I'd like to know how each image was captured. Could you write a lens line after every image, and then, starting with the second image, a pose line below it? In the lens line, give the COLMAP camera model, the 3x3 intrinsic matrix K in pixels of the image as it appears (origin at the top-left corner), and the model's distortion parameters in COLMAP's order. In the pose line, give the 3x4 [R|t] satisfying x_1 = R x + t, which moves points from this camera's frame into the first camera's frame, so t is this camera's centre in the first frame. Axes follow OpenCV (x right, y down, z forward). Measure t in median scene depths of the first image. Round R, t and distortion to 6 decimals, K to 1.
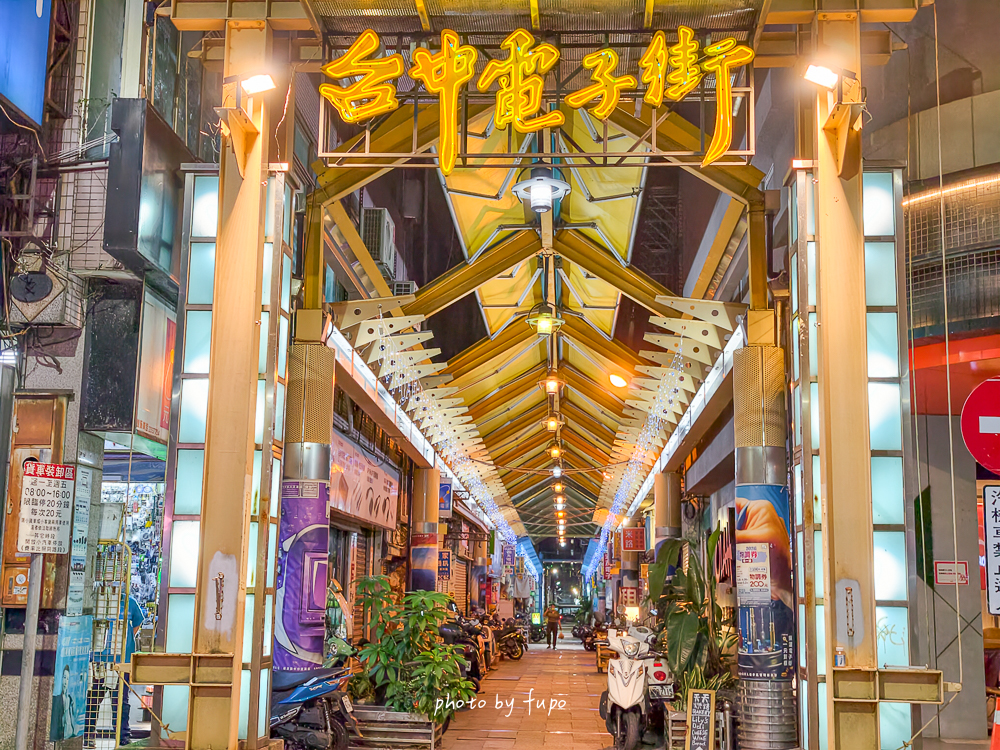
lens RADIAL K [[1296.2, 0, 500.0], [0, 1296.2, 375.0], [0, 0, 1]] dist [0.004598, 0.004227]
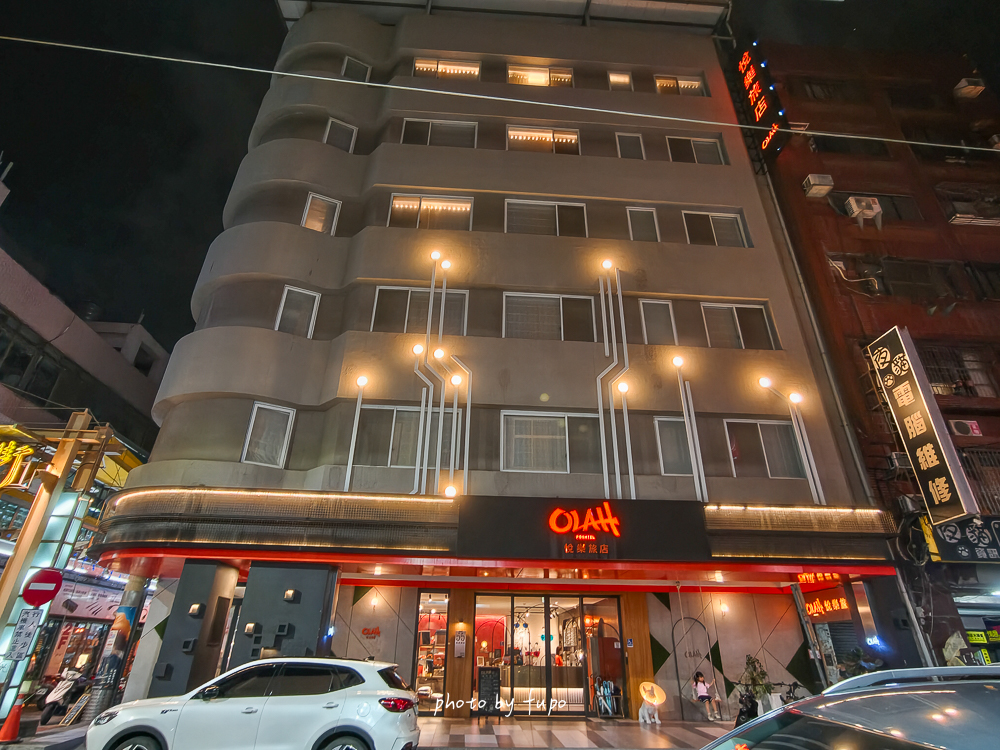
lens RADIAL K [[522.3, 0, 500.0], [0, 522.3, 375.0], [0, 0, 1]] dist [-0.001869, -0.001030]
pose [[0.992994, 0.053414, 0.105403, 1.124693], [-0.017685, 0.949134, -0.314376, -0.054726], [-0.116833, 0.310309, 0.943429, -0.313257]]
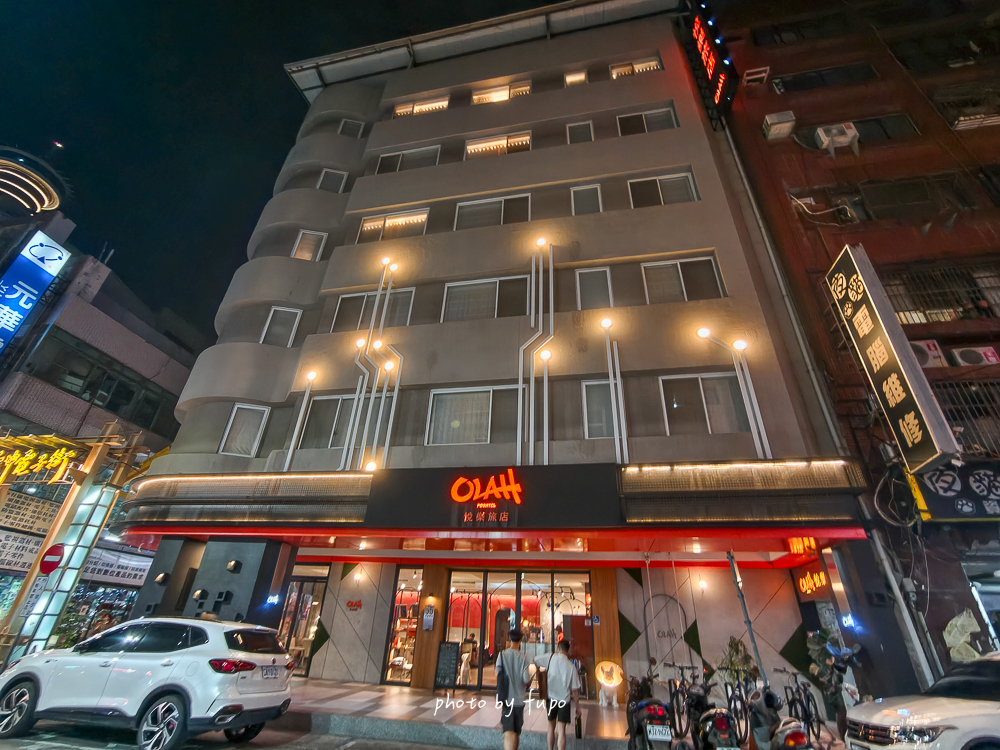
lens RADIAL K [[446.6, 0, 500.0], [0, 446.6, 375.0], [0, 0, 1]] dist [-0.006457, 0.000516]
pose [[0.989865, -0.049739, -0.133013, 1.622007], [-0.000170, 0.936238, -0.351367, -0.004977], [0.142008, 0.347828, 0.926741, -0.123273]]
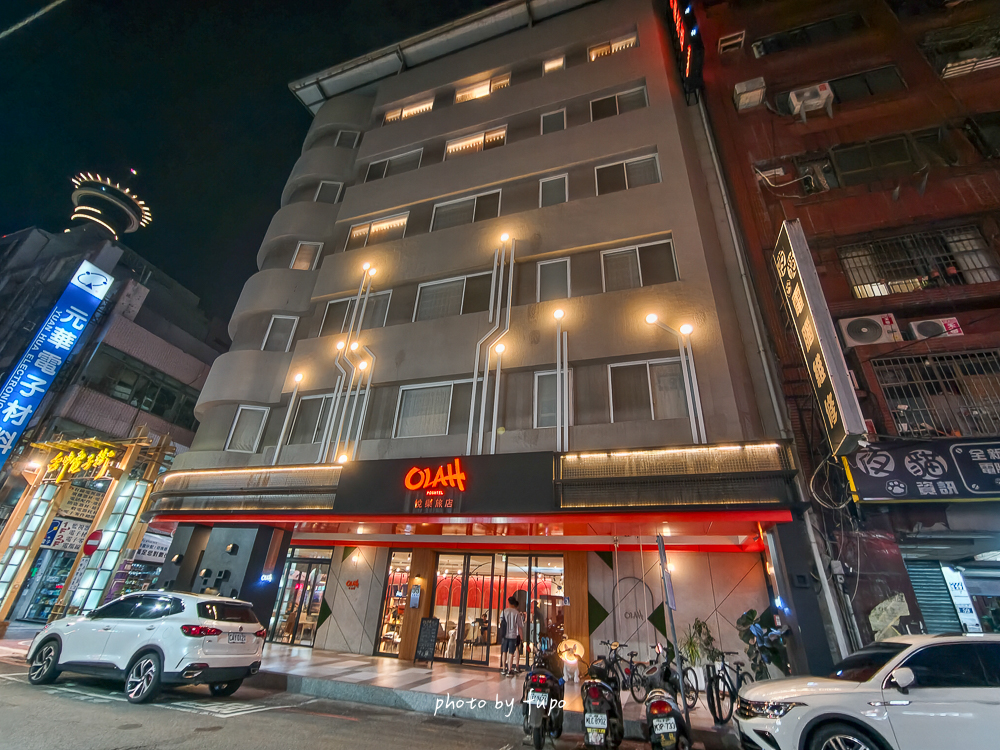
lens RADIAL K [[446.6, 0, 500.0], [0, 446.6, 375.0], [0, 0, 1]] dist [-0.006457, 0.000516]
pose [[0.963840, -0.090367, -0.250692, 1.881293], [0.004249, 0.945838, -0.324610, -0.001797], [0.266449, 0.311807, 0.912021, -0.130041]]
